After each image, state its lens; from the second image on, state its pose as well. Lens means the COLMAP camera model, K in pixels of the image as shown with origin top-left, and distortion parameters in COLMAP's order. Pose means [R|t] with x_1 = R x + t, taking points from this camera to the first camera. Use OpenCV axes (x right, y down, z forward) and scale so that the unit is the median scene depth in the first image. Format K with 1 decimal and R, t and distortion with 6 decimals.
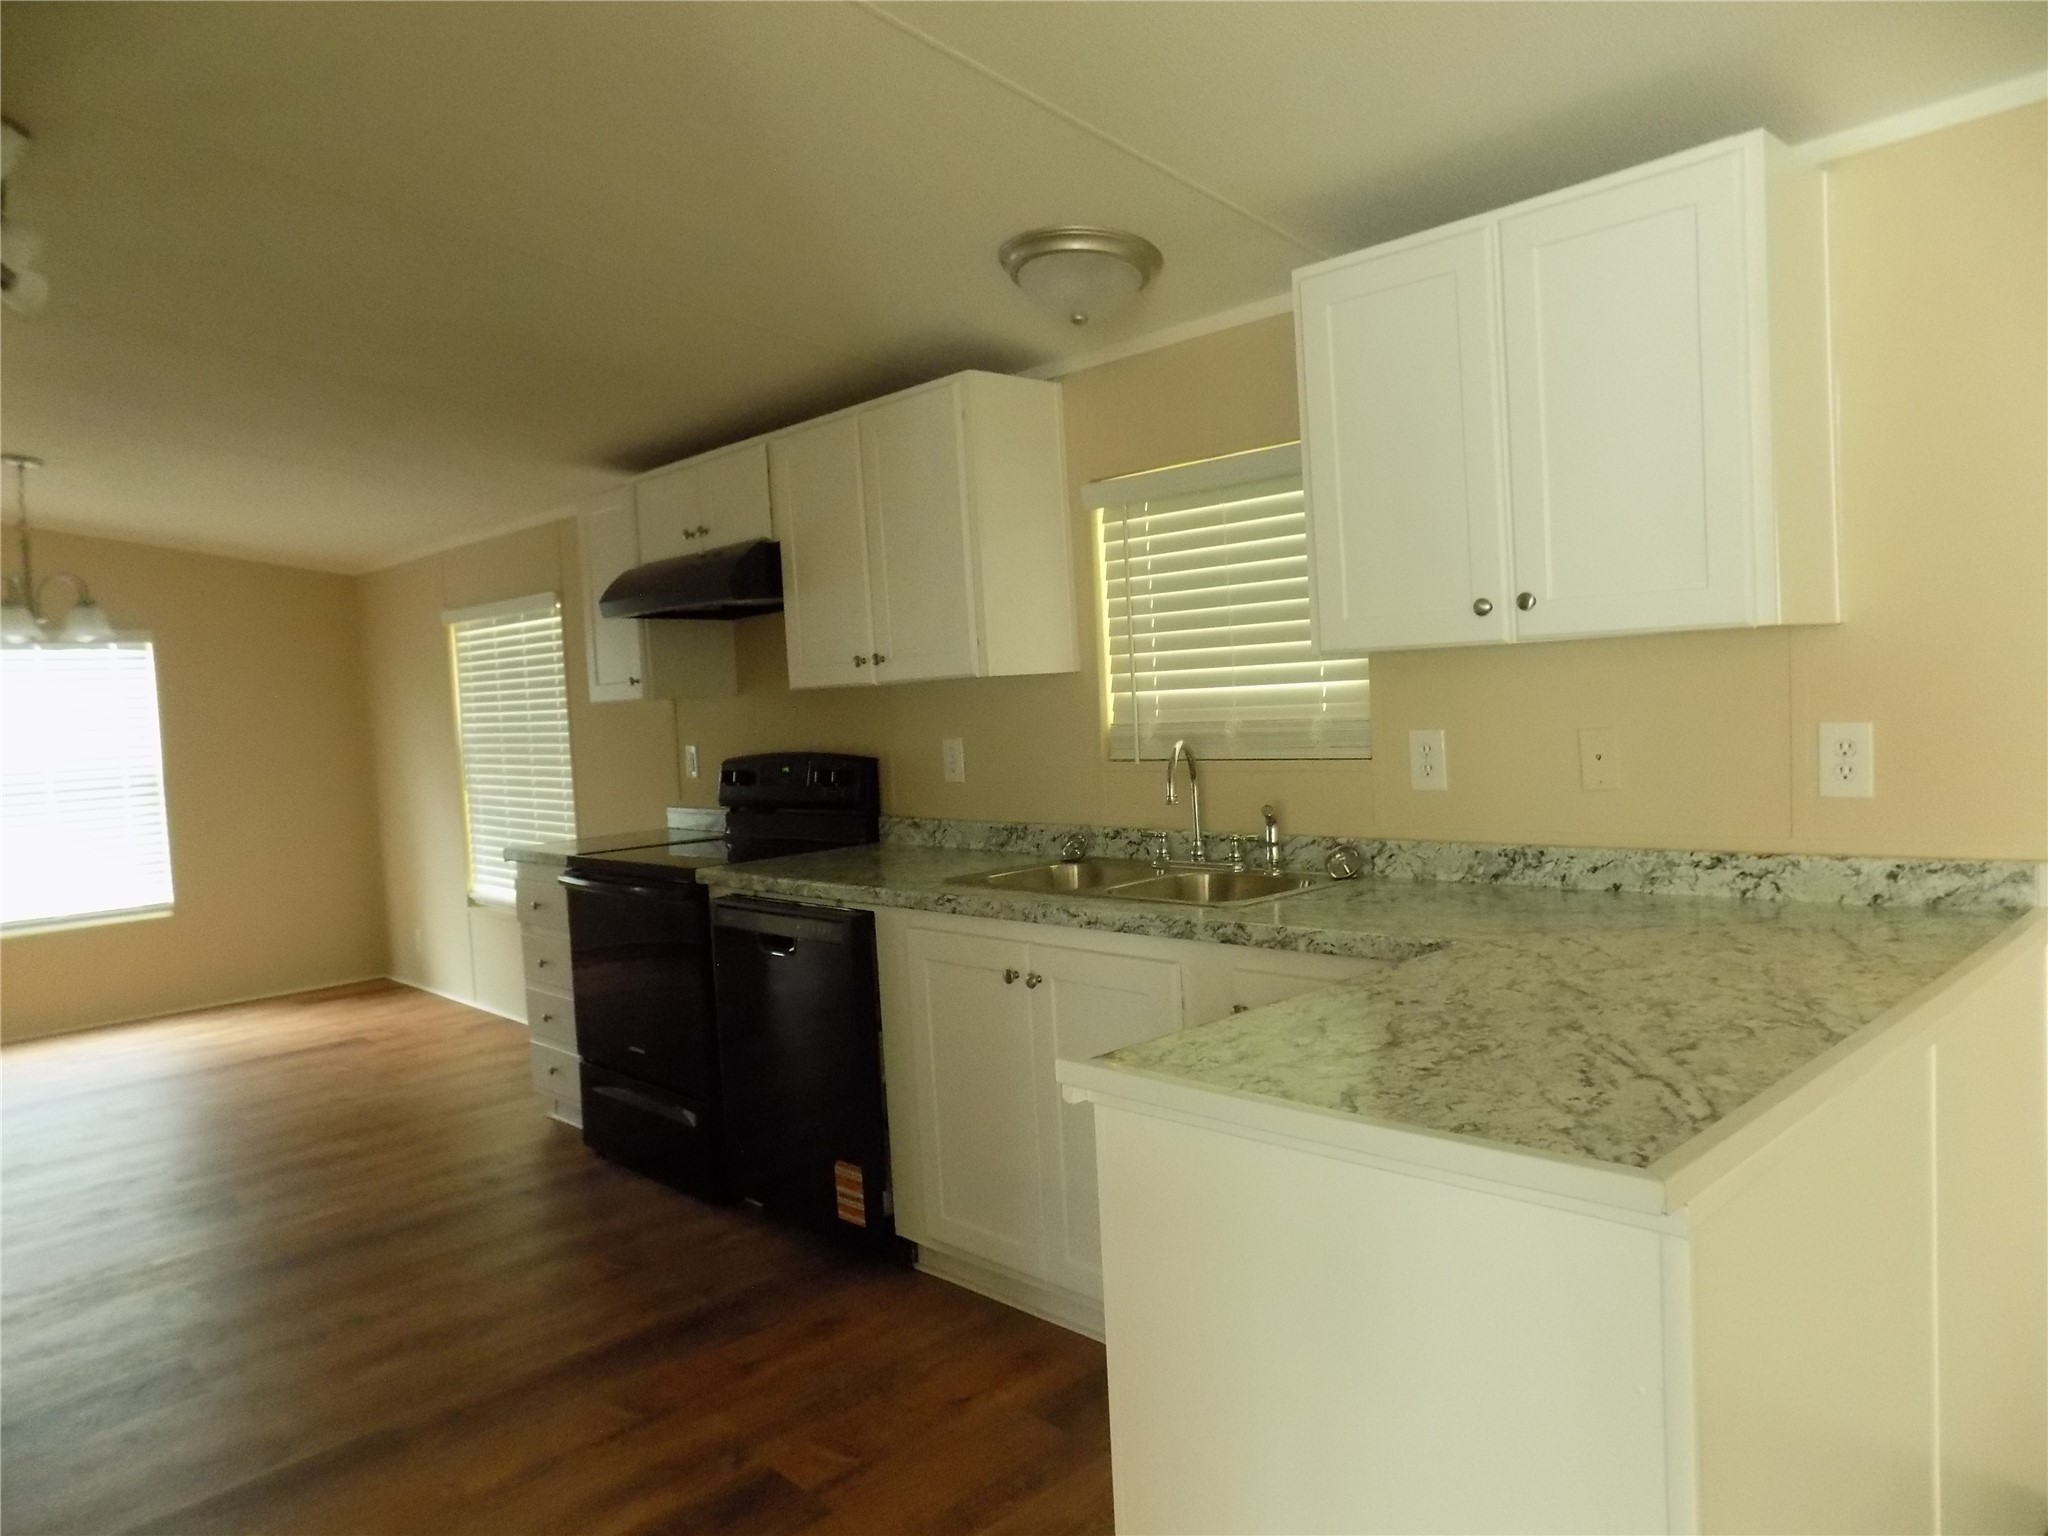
lens RADIAL K [[1435.9, 0, 1022.6], [0, 1435.9, 762.3], [0, 0, 1]] dist [-0.040325, 0.052924]
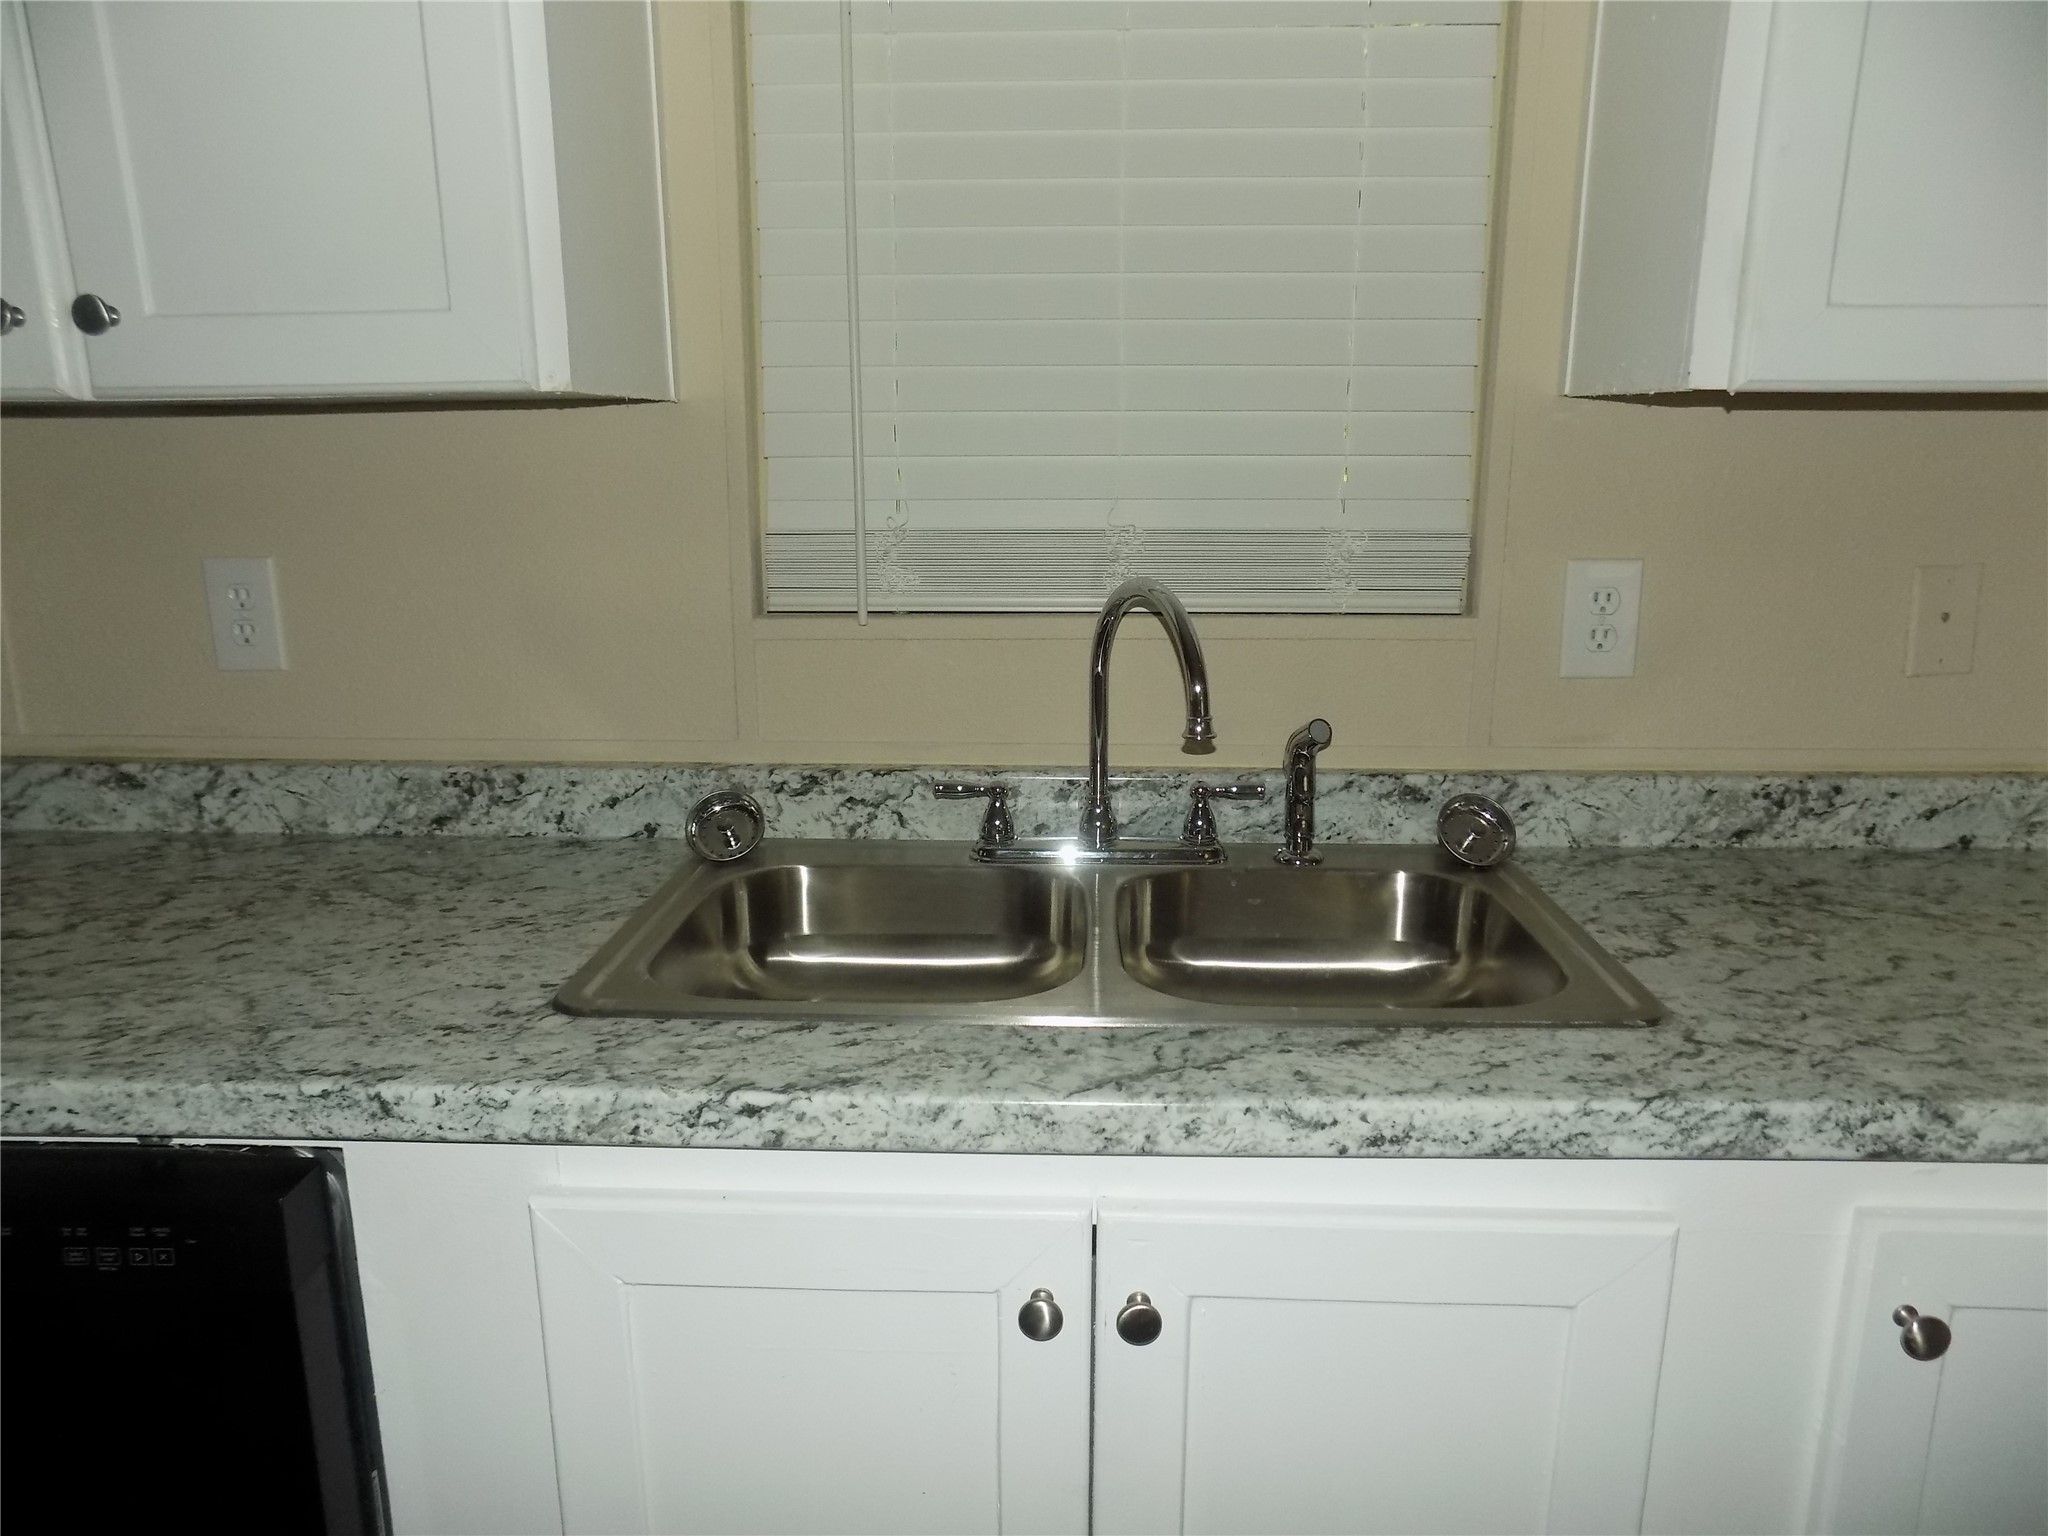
lens RADIAL K [[1435.9, 0, 1029.7], [0, 1435.9, 771.0], [0, 0, 1]] dist [-0.040325, 0.052924]
pose [[0.742625, -0.108449, 0.660868, 0.141060], [-0.005476, 0.985785, 0.167922, -0.037326], [-0.669685, -0.128322, 0.731475, 0.459116]]
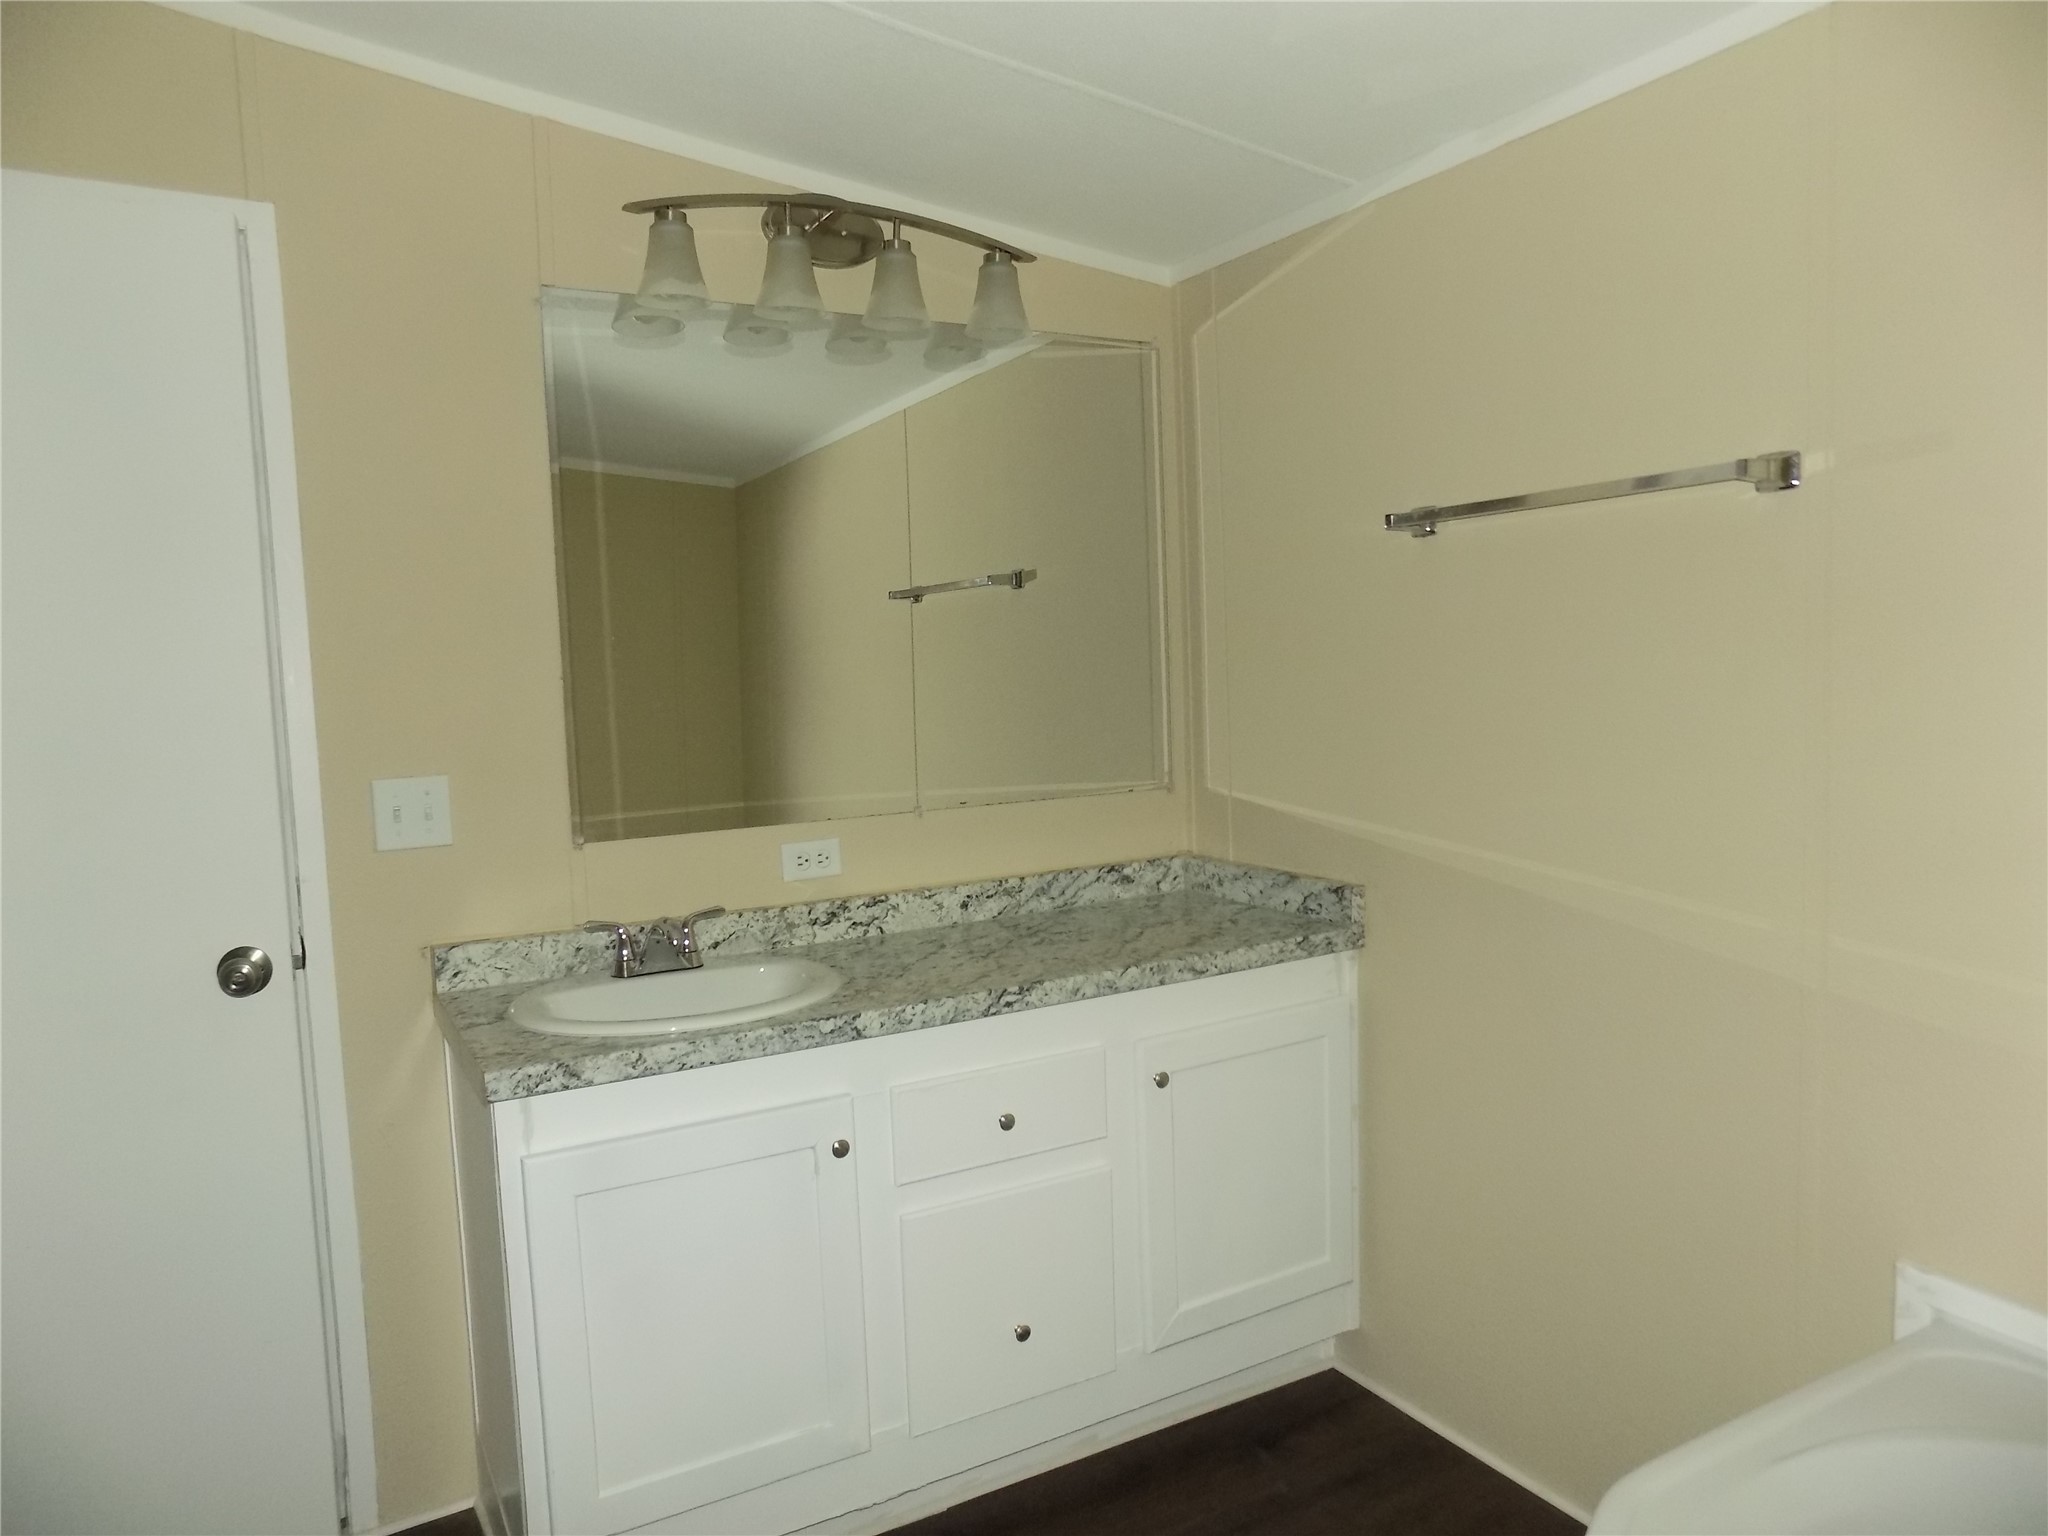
lens RADIAL K [[1435.9, 0, 1033.1], [0, 1435.9, 770.0], [0, 0, 1]] dist [-0.040325, 0.052924]
pose [[0.270922, -0.018610, 0.962421, -0.445811], [0.076503, 0.997067, -0.002256, -0.021238], [-0.959556, 0.074239, 0.271551, 0.538826]]
